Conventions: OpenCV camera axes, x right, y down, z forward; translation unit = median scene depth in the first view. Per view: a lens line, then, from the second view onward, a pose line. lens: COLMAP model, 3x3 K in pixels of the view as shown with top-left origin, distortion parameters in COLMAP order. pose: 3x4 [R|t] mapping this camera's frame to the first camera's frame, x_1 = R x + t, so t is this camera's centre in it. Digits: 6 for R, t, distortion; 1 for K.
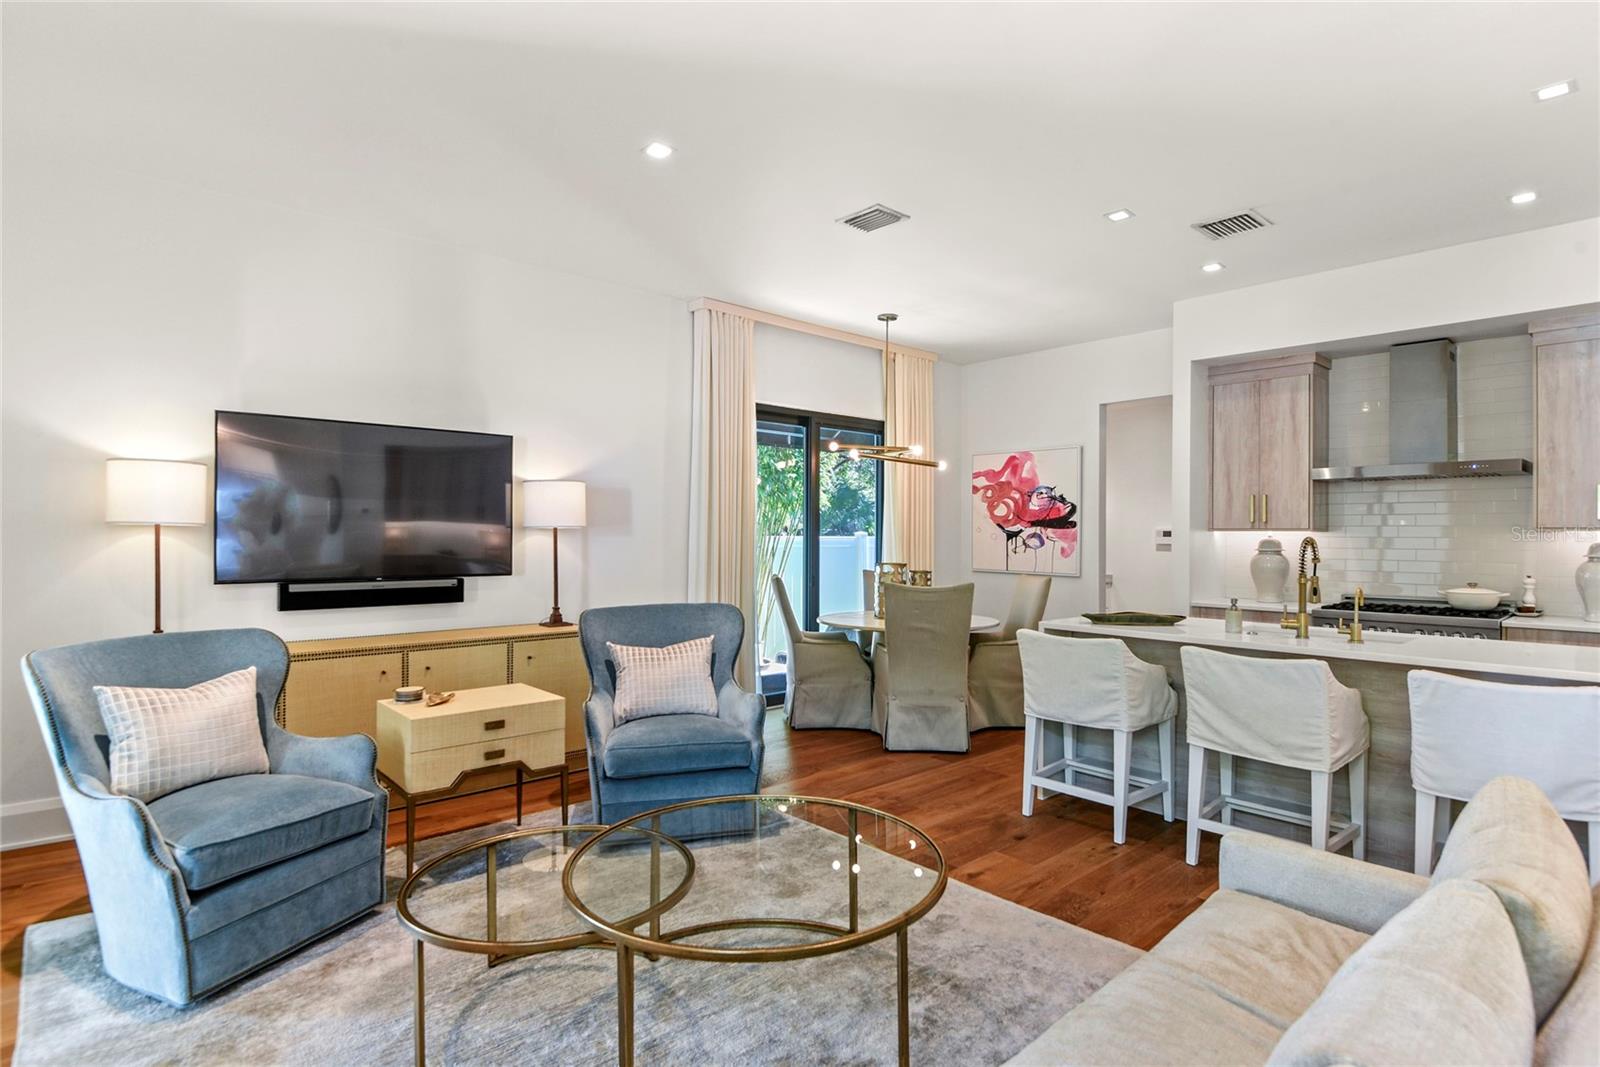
lens RADIAL K [[818.1, 0, 791.1], [0, 818.1, 540.1], [0, 0, 1]] dist [0.002714, -0.019382]
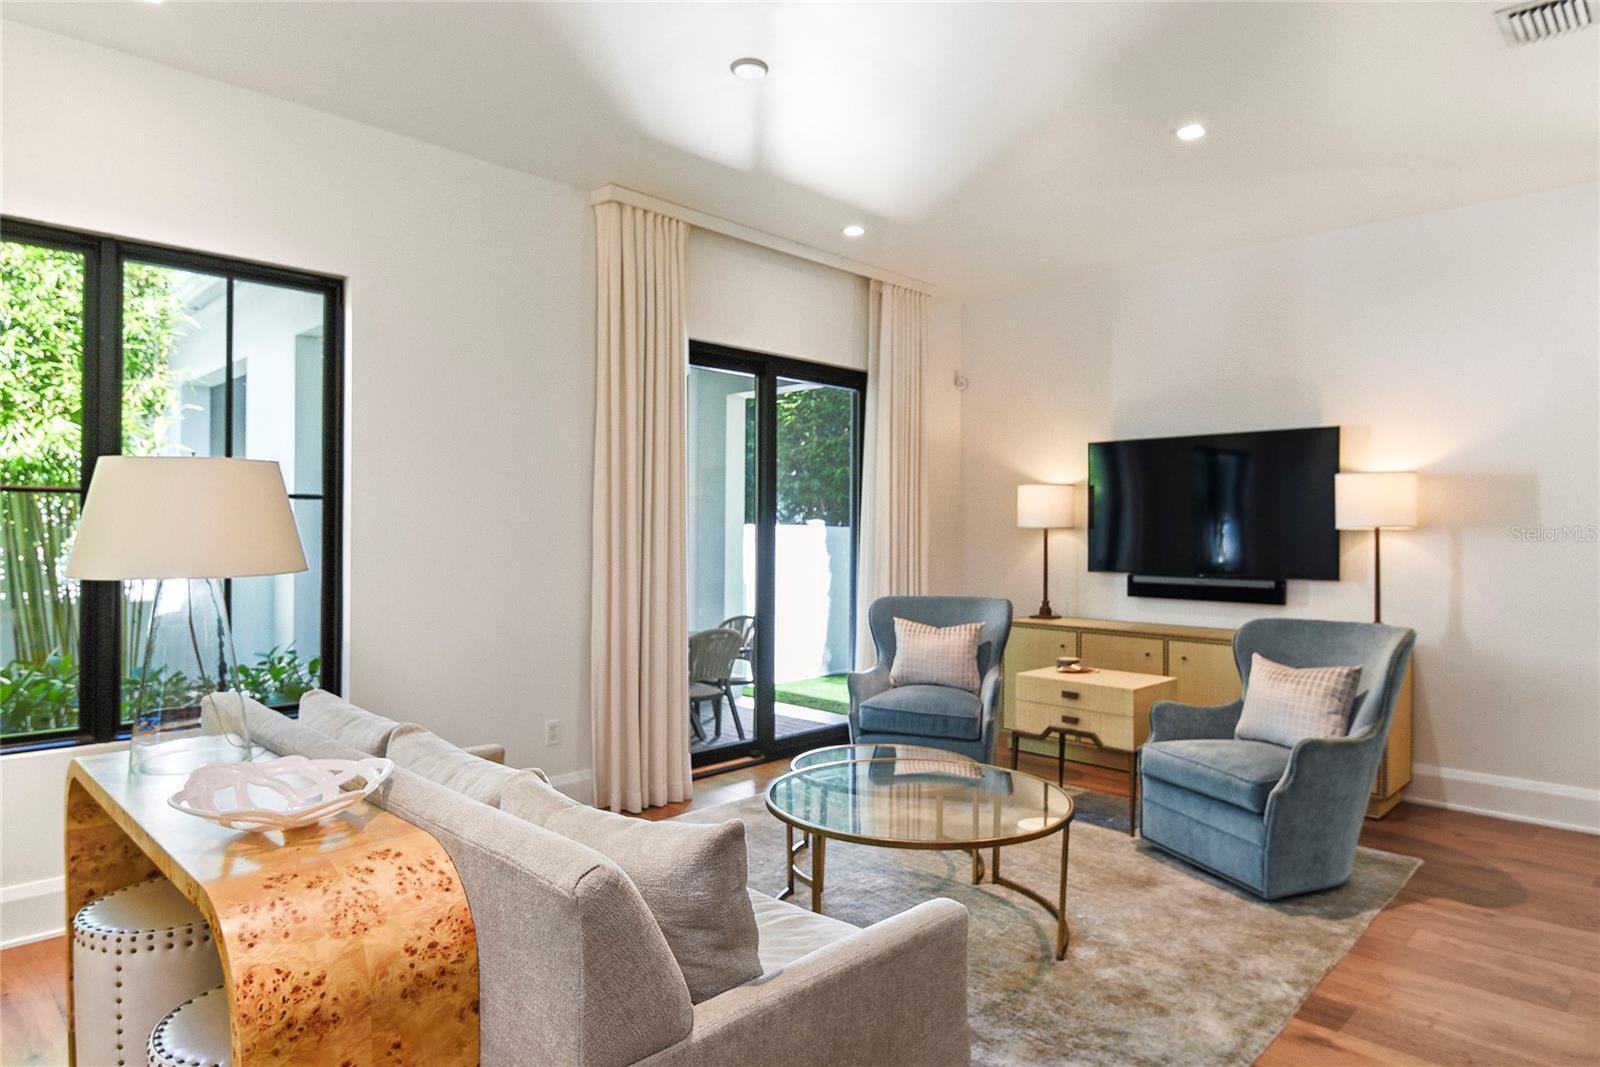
lens RADIAL K [[936.1, 0, 803.5], [0, 936.1, 536.7], [0, 0, 1]] dist [0.015322, -0.020401]
pose [[0.060557, 0.002623, -0.998161, 0.593848], [-0.011576, 0.999931, 0.001925, -0.000920], [0.998098, 0.011438, 0.060583, 0.324968]]
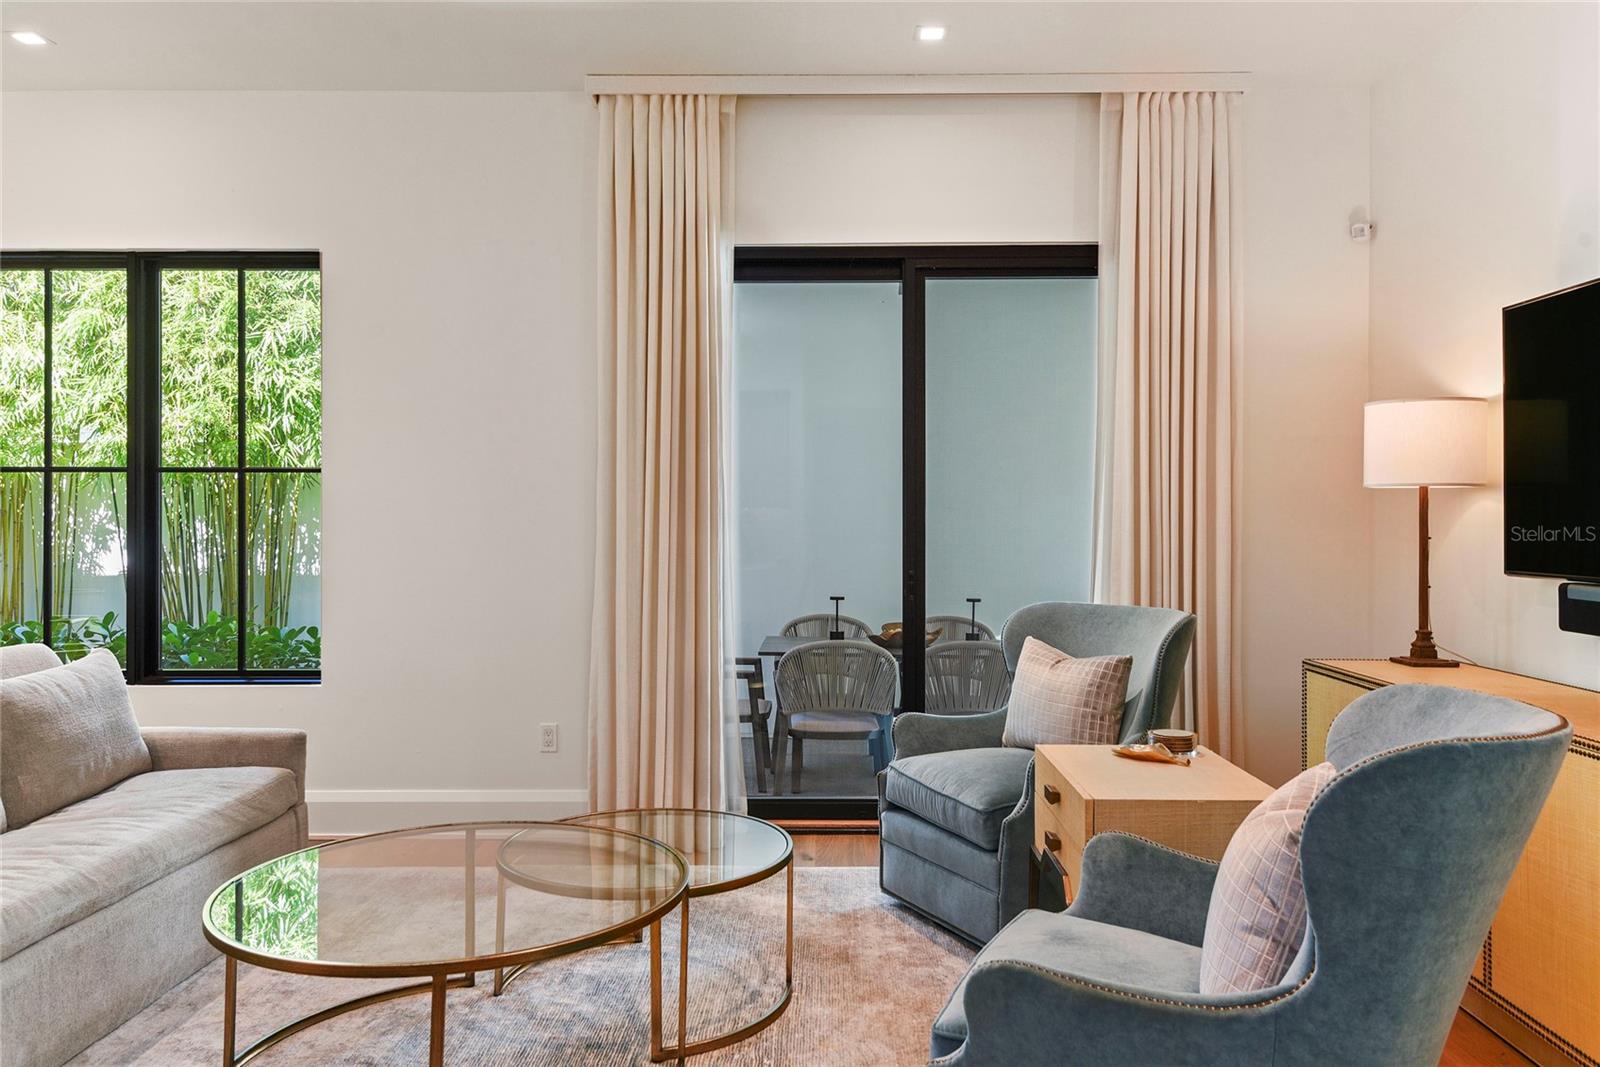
lens RADIAL K [[1134.3, 0, 807.7], [0, 1134.3, 520.5], [0, 0, 1]] dist [0.038682, -0.024614]
pose [[-0.673680, -0.002921, -0.739018, 0.251725], [-0.006871, 0.999974, 0.002311, 0.009146], [0.738991, 0.006634, -0.673682, 0.885183]]
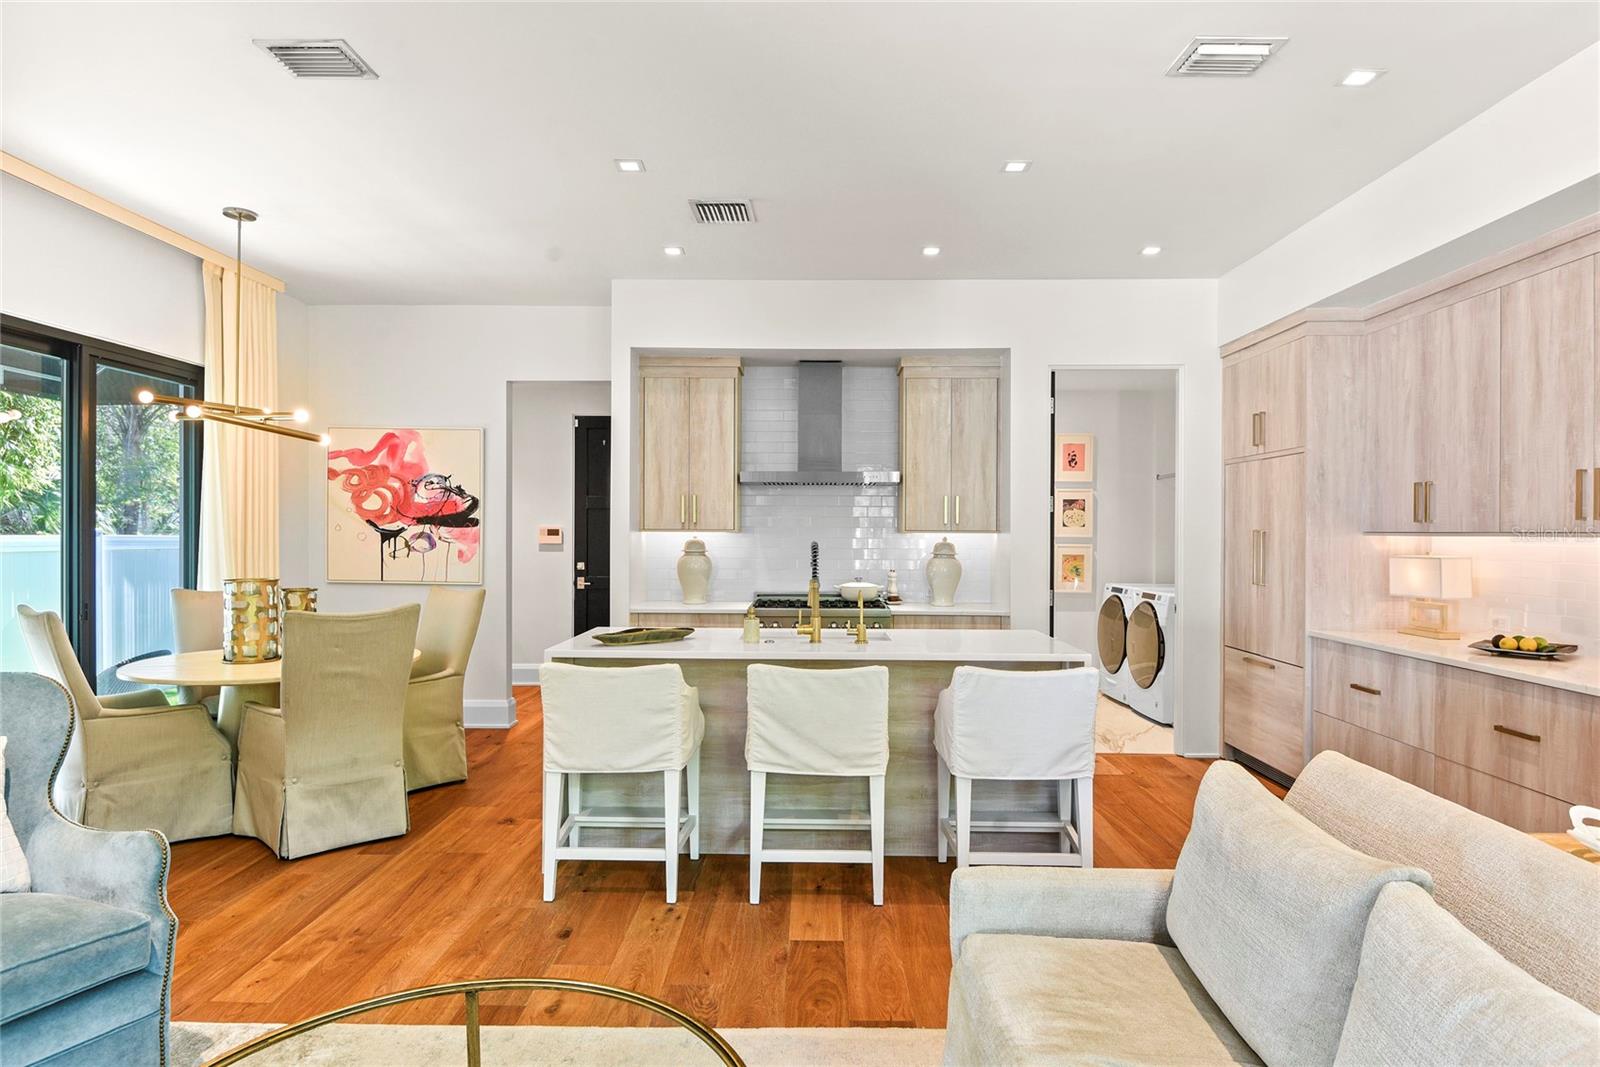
lens RADIAL K [[900.4, 0, 806.8], [0, 900.4, 534.2], [0, 0, 1]] dist [0.015280, -0.022717]
pose [[0.673555, -0.002998, 0.739131, -0.135389], [0.002598, 0.999995, 0.001689, -0.010182], [-0.739132, 0.000782, 0.673560, 0.178497]]
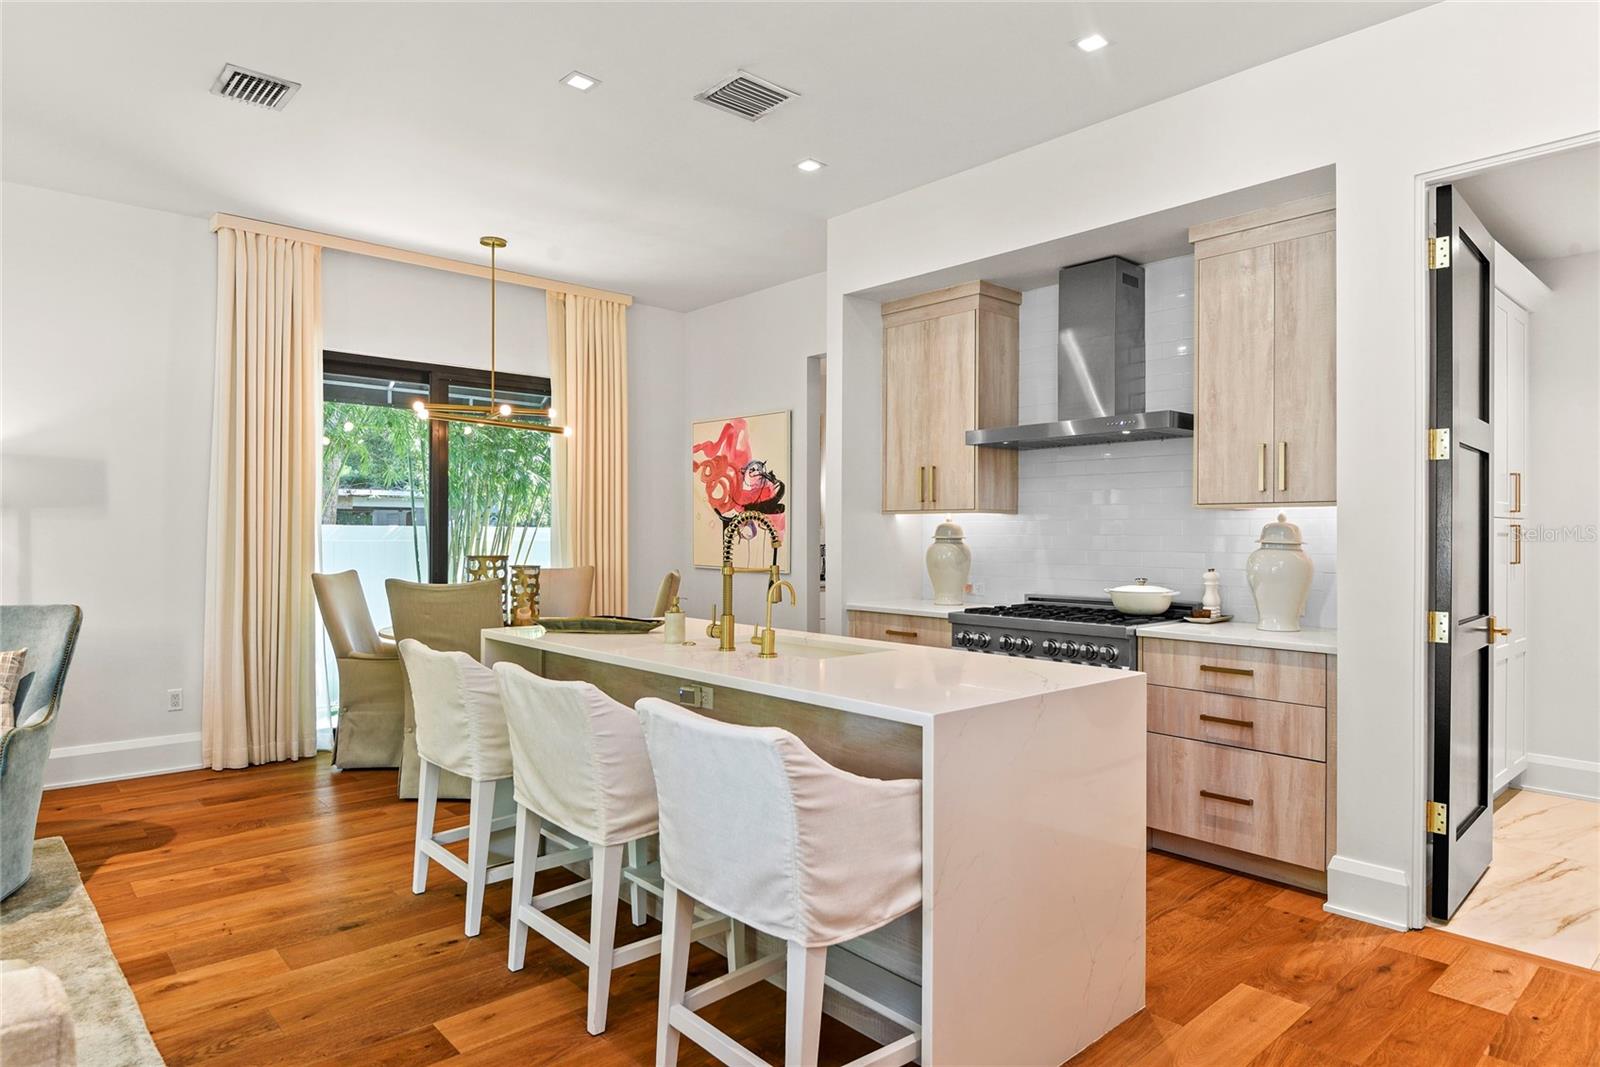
lens RADIAL K [[936.1, 0, 797.7], [0, 936.1, 534.0], [0, 0, 1]] dist [0.015322, -0.020401]
pose [[0.999986, -0.000161, 0.005329, 0.465356], [0.000196, 0.999978, -0.006692, 0.015547], [-0.005328, 0.006693, 0.999963, 0.116479]]
